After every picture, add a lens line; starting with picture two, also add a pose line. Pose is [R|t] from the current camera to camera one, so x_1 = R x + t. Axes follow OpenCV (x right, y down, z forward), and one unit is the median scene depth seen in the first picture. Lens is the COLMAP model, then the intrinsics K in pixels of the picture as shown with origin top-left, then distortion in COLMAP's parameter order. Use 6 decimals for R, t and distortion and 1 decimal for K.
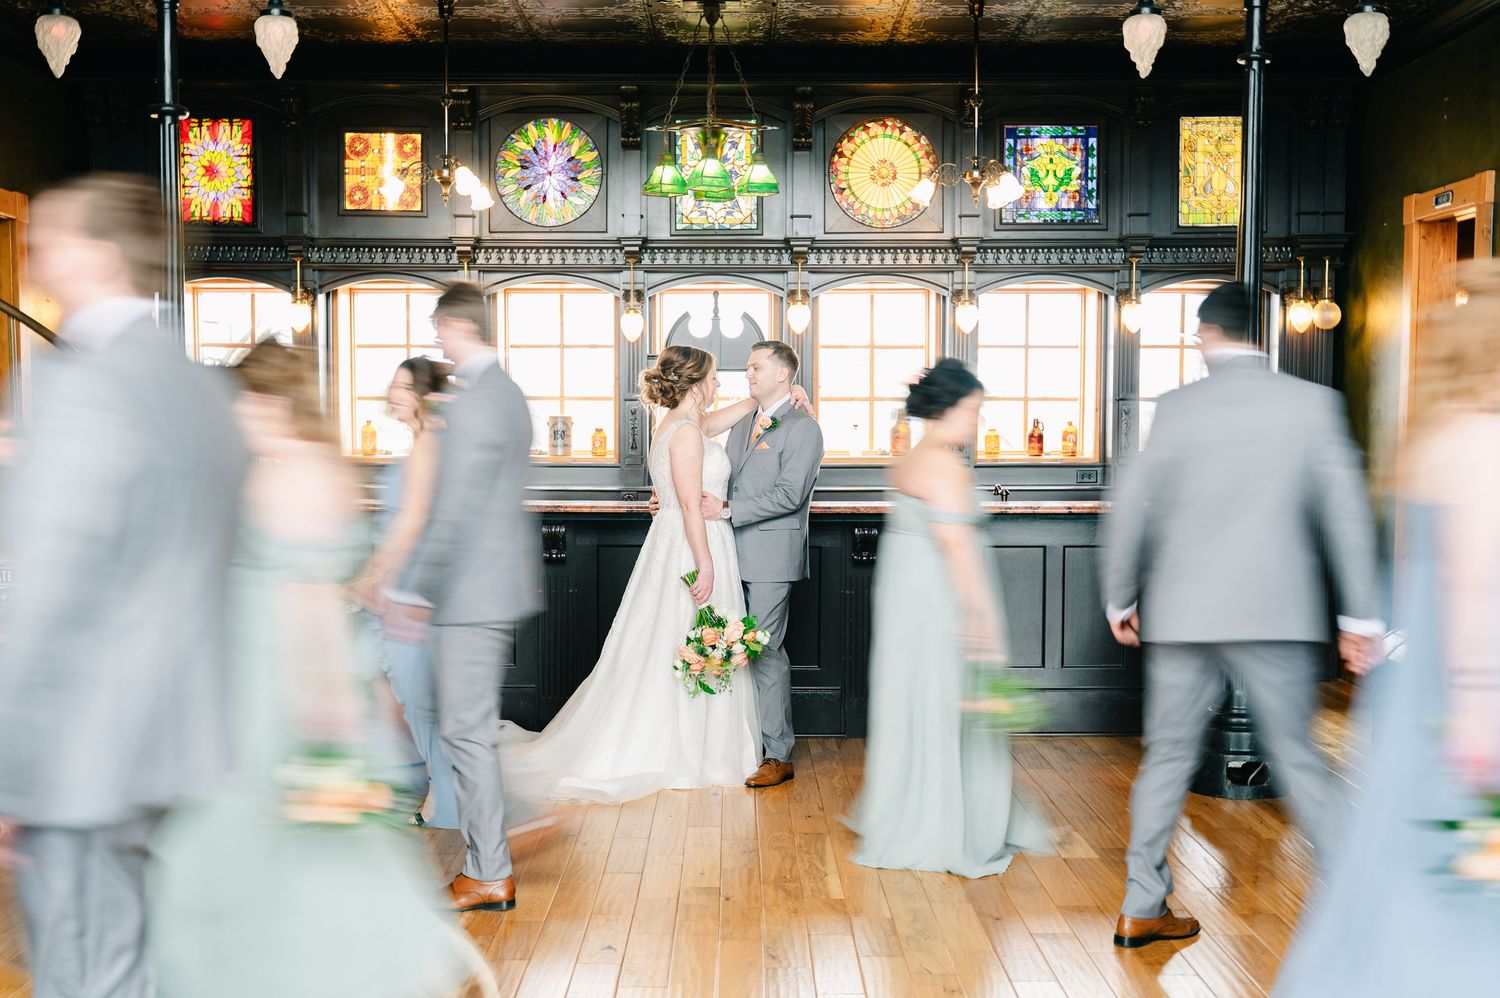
lens RADIAL K [[2075.6, 0, 729.3], [0, 2075.6, 579.9], [0, 0, 1]] dist [-0.001209, 0.011982]
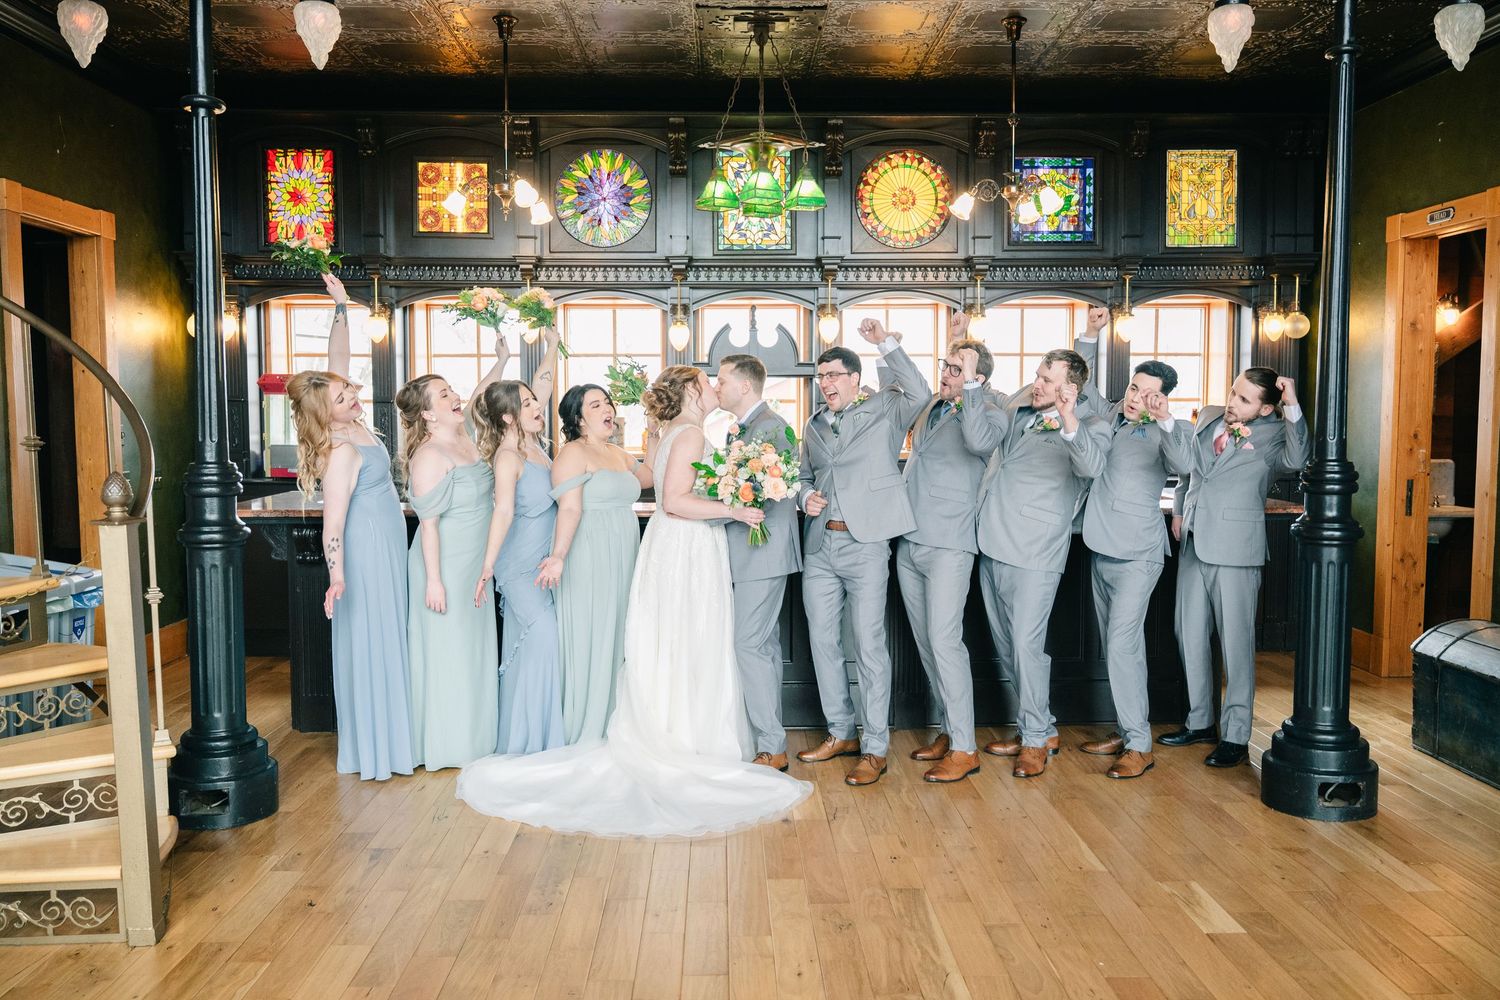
lens RADIAL K [[1285.4, 0, 750.0], [0, 1285.4, 500.0], [0, 0, 1]] dist [-0.006406, 0.002887]
pose [[0.999435, -0.005861, 0.033088, -0.032358], [0.005971, 0.999977, -0.003229, -0.032505], [-0.033069, 0.003425, 0.999447, 0.312216]]
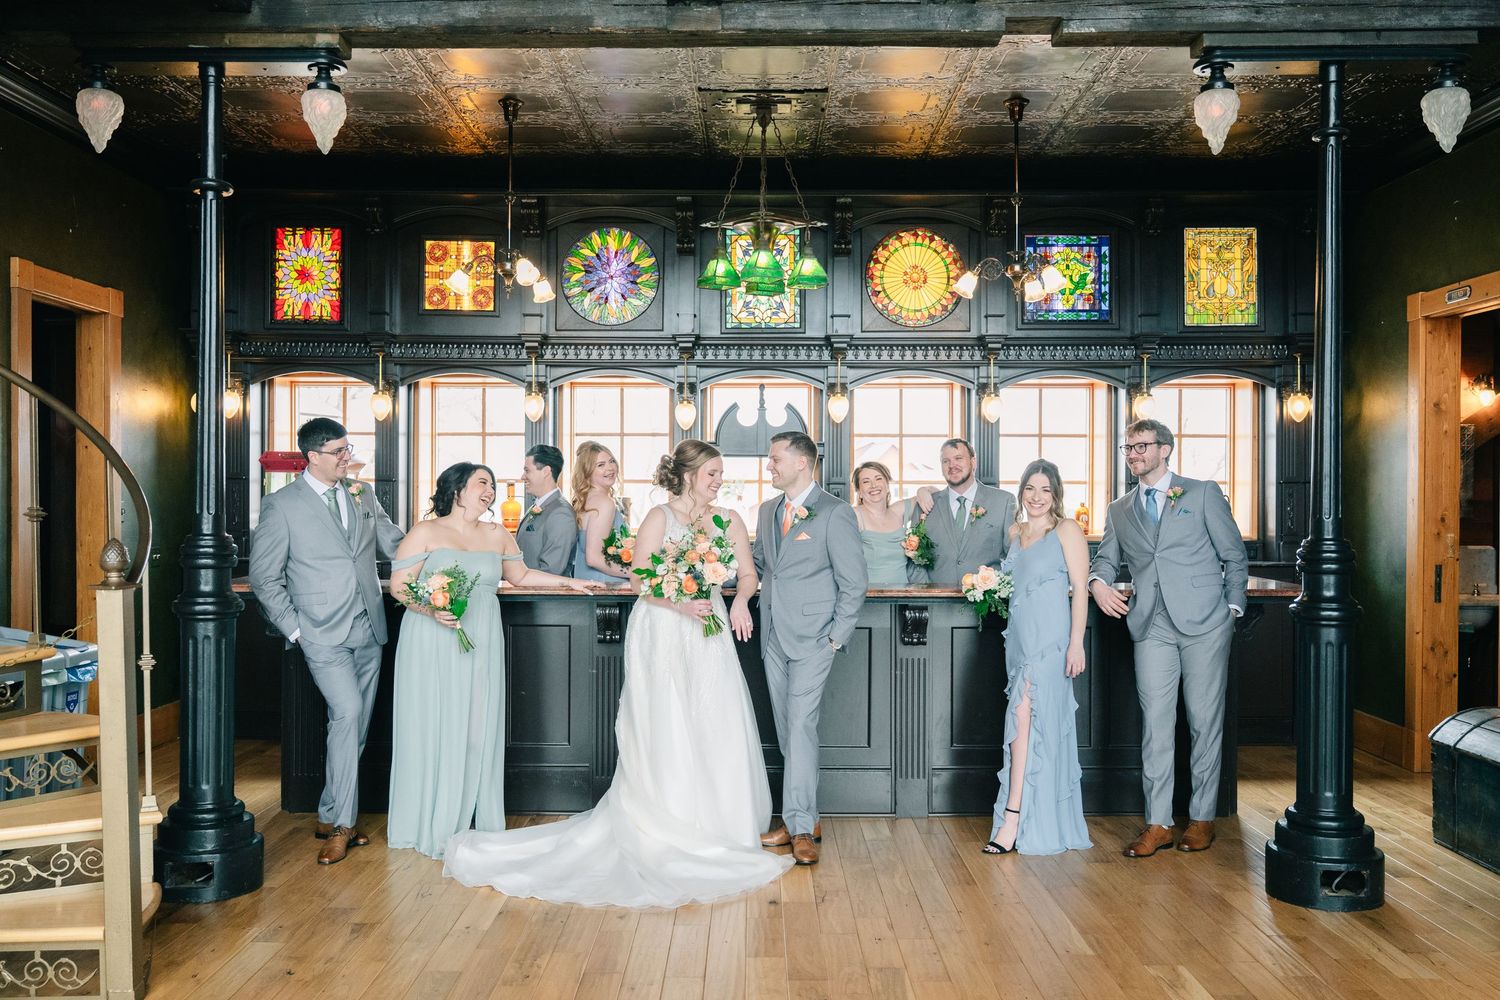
lens RADIAL K [[1390.0, 0, 750.0], [0, 1390.0, 500.0], [0, 0, 1]] dist [-0.005599, -0.000284]
pose [[0.999994, 0.001847, 0.002908, -0.015058], [-0.001630, 0.997340, -0.072871, -0.024856], [-0.003035, 0.072866, 0.997337, 0.275051]]
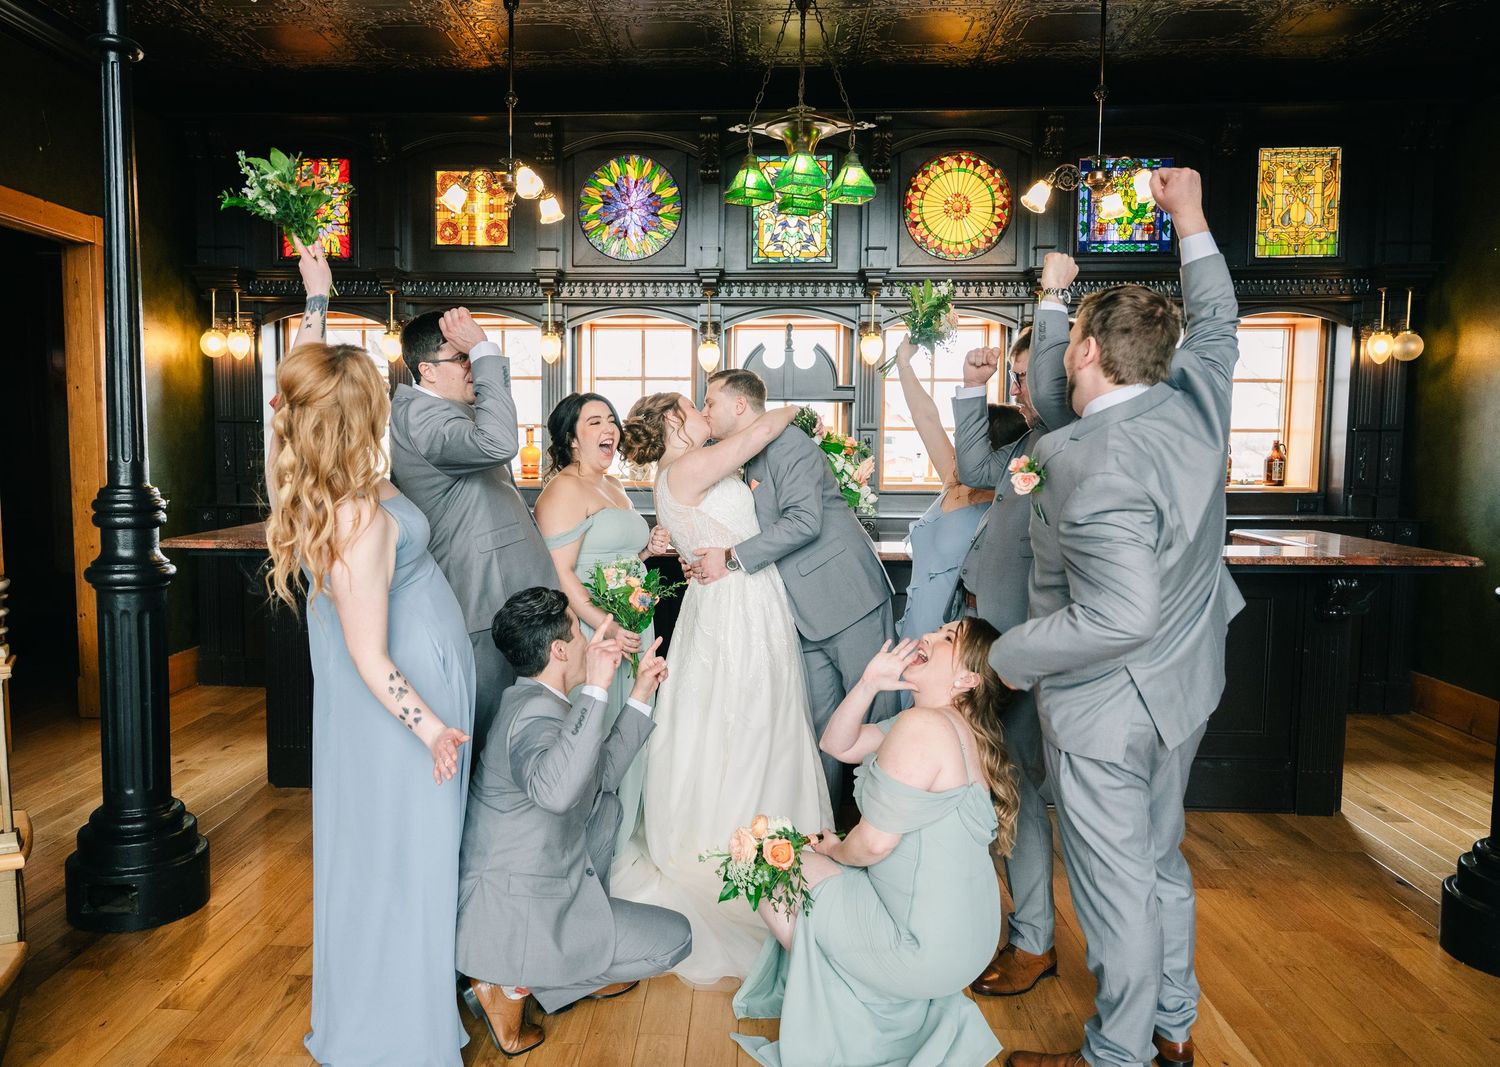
lens RADIAL K [[1073.7, 0, 694.0], [0, 1073.7, 534.4], [0, 0, 1]] dist [-0.002260, 0.002889]
pose [[0.998550, 0.010817, -0.052729, -0.025150], [-0.010306, 0.999897, 0.009946, -0.039193], [0.052831, -0.009389, 0.998559, 0.466026]]
